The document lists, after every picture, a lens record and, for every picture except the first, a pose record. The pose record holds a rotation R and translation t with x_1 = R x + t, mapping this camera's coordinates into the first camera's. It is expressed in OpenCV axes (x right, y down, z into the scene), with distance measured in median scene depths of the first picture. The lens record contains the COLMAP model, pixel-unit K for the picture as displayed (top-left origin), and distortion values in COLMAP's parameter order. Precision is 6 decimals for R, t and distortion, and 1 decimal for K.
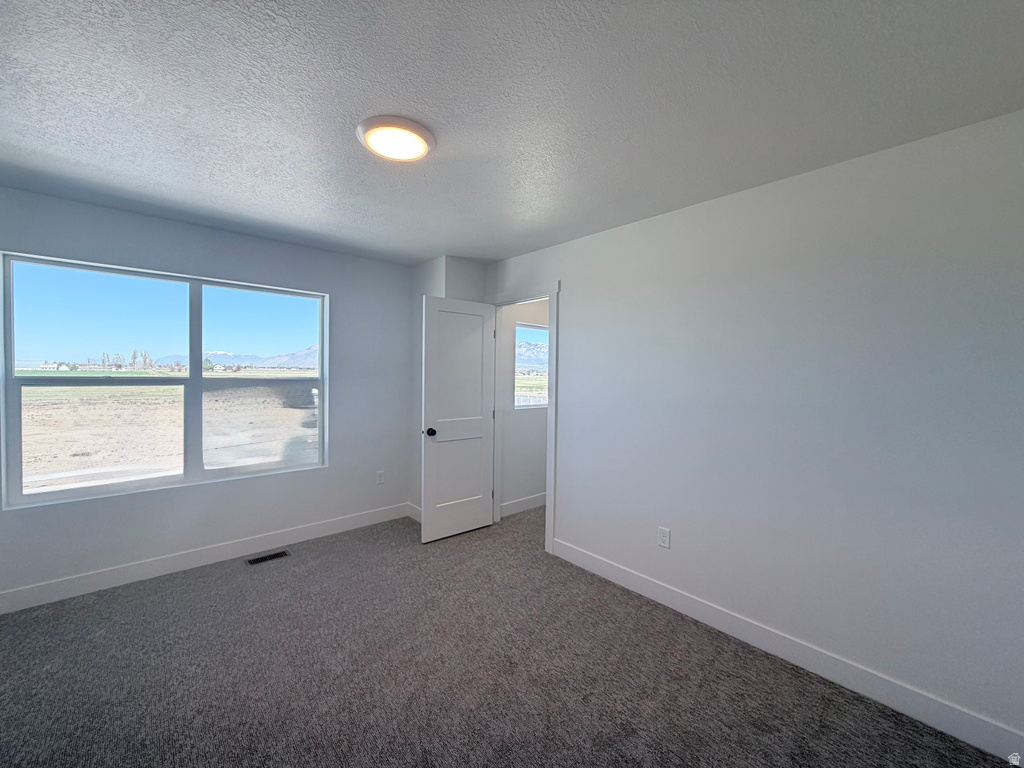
lens RADIAL K [[409.1, 0, 485.4], [0, 409.1, 380.7], [0, 0, 1]] dist [-0.000915, 0.000505]
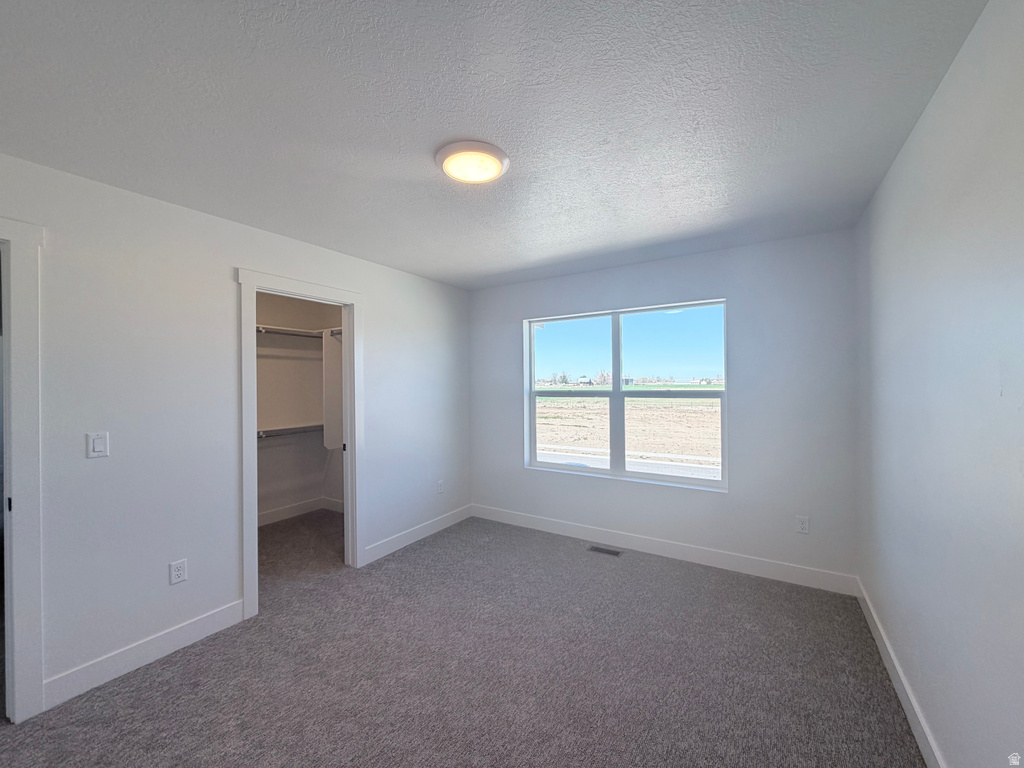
lens RADIAL K [[417.4, 0, 522.6], [0, 417.4, 381.8], [0, 0, 1]] dist [0.000177, 0.000135]
pose [[0.303927, -0.020333, -0.952478, 0.362947], [-0.009001, 0.999666, -0.024213, -0.001964], [0.952653, 0.015932, 0.303643, 0.309162]]
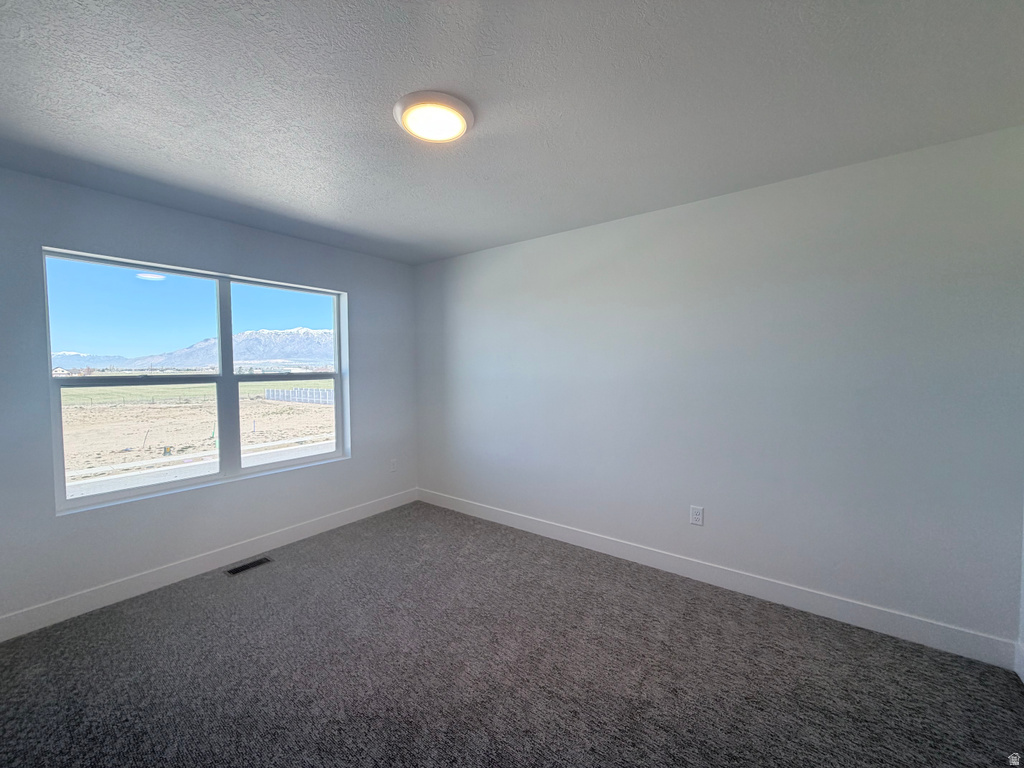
lens RADIAL K [[417.4, 0, 522.6], [0, 417.4, 381.8], [0, 0, 1]] dist [0.000177, 0.000135]
pose [[0.967690, -0.035775, 0.249591, -0.233281], [0.032081, 0.999307, 0.018855, 0.011930], [-0.250093, -0.010239, 0.968168, -0.155459]]
